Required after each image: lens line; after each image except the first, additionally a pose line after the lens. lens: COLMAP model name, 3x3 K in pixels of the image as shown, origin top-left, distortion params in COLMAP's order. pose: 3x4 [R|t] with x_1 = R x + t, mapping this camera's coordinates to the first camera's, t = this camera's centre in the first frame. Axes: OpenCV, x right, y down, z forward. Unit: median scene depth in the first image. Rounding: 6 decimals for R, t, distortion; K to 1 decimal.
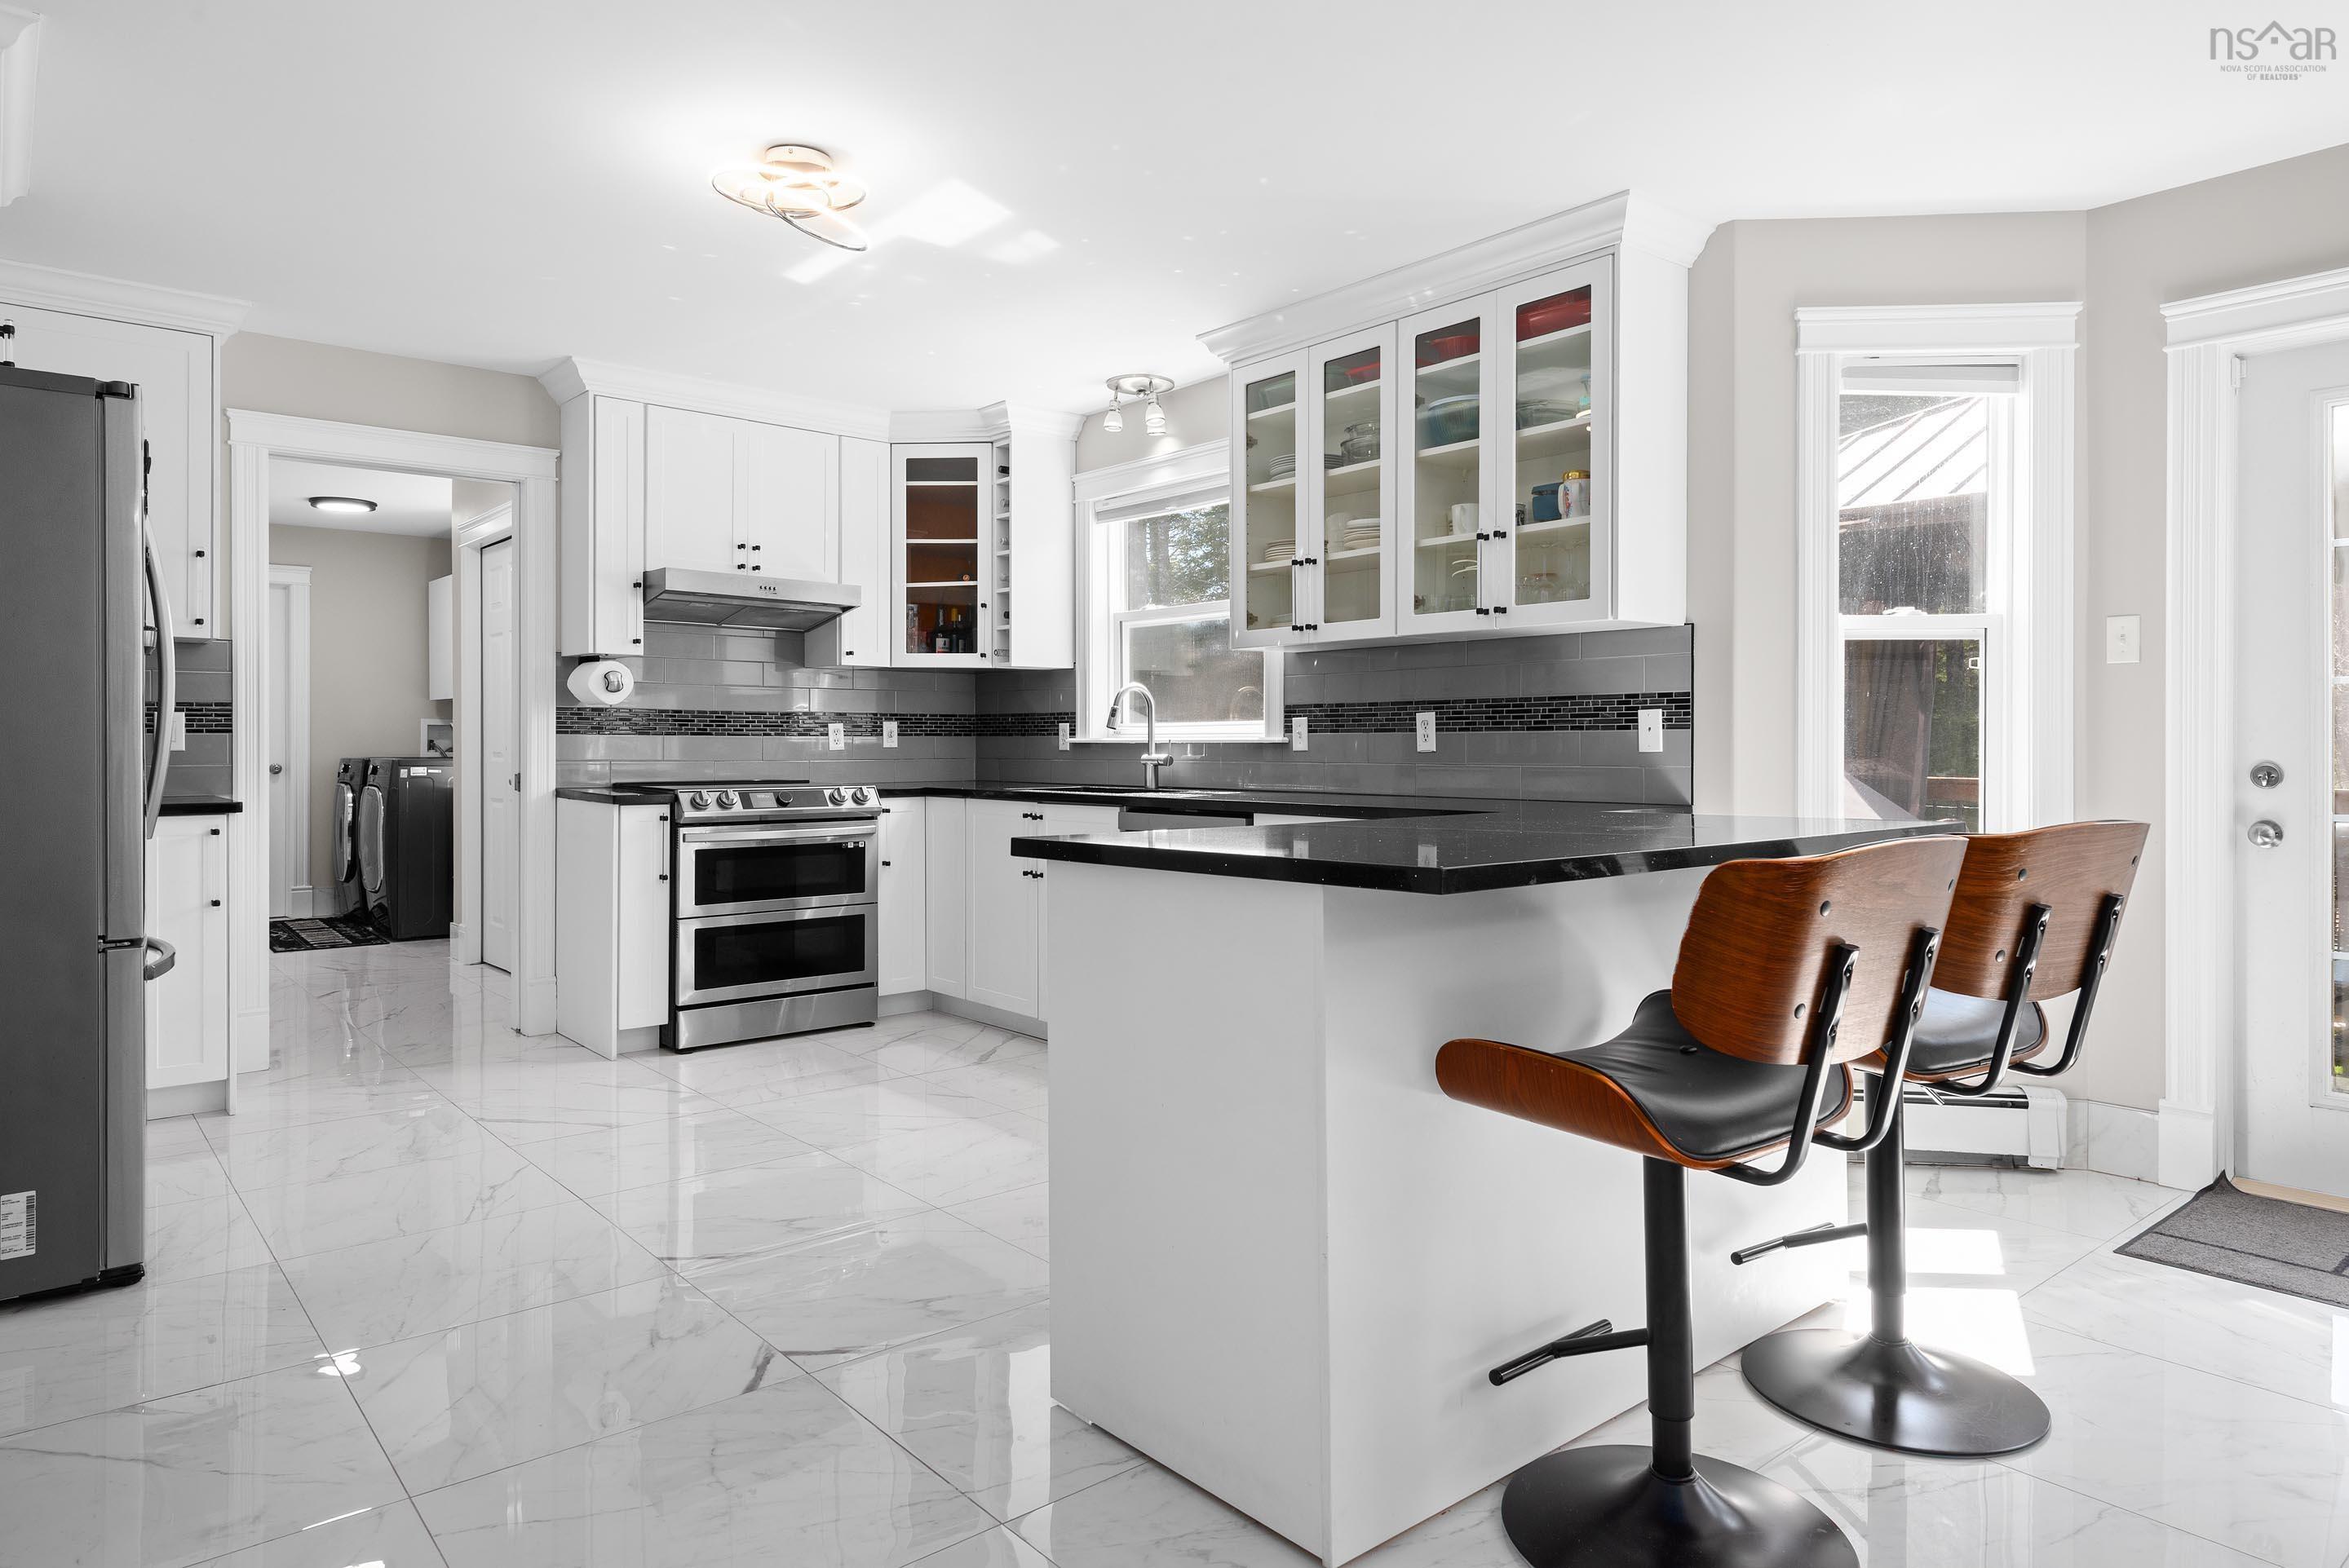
lens RADIAL K [[1401.4, 0, 1168.0], [0, 1401.4, 758.5], [0, 0, 1]] dist [0.007570, 0.001002]
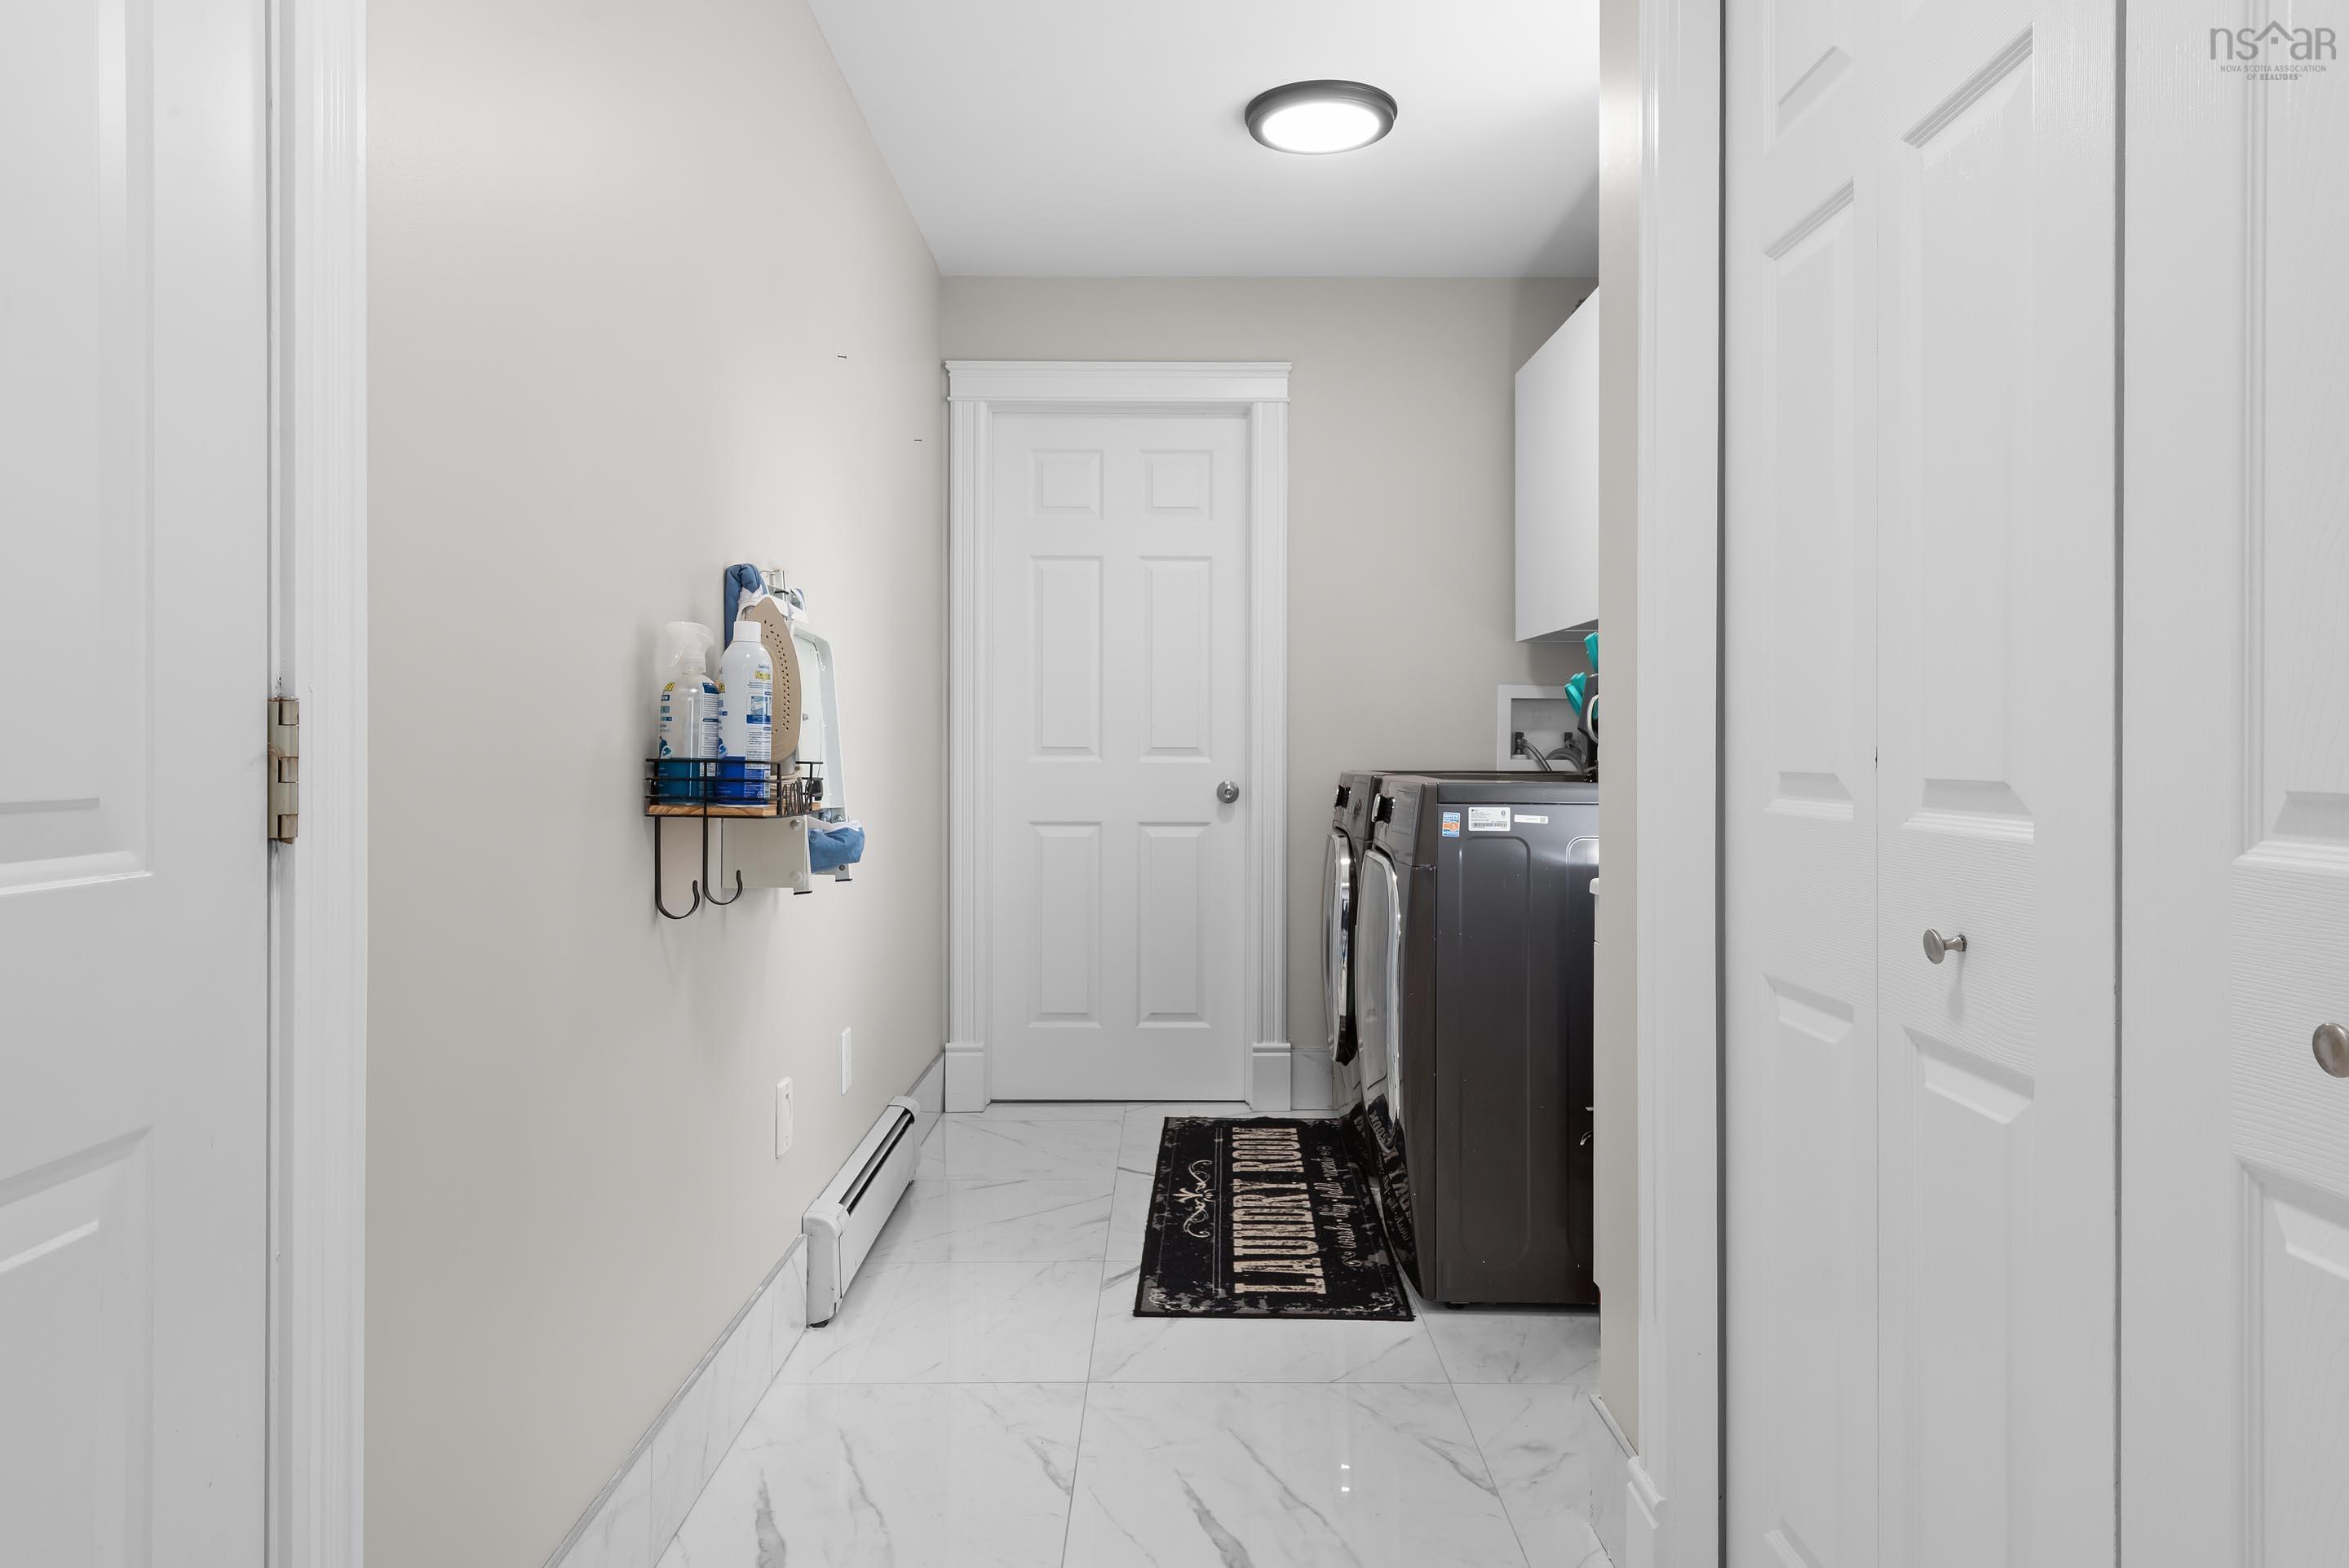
lens RADIAL K [[1572.3, 0, 1174.1], [0, 1572.3, 754.6], [0, 0, 1]] dist [-0.000722, -0.000074]
pose [[0.769196, 0.005363, -0.638991, -0.318656], [-0.008433, 0.999963, -0.001760, -0.004874], [0.638958, 0.006742, 0.769212, 0.601194]]
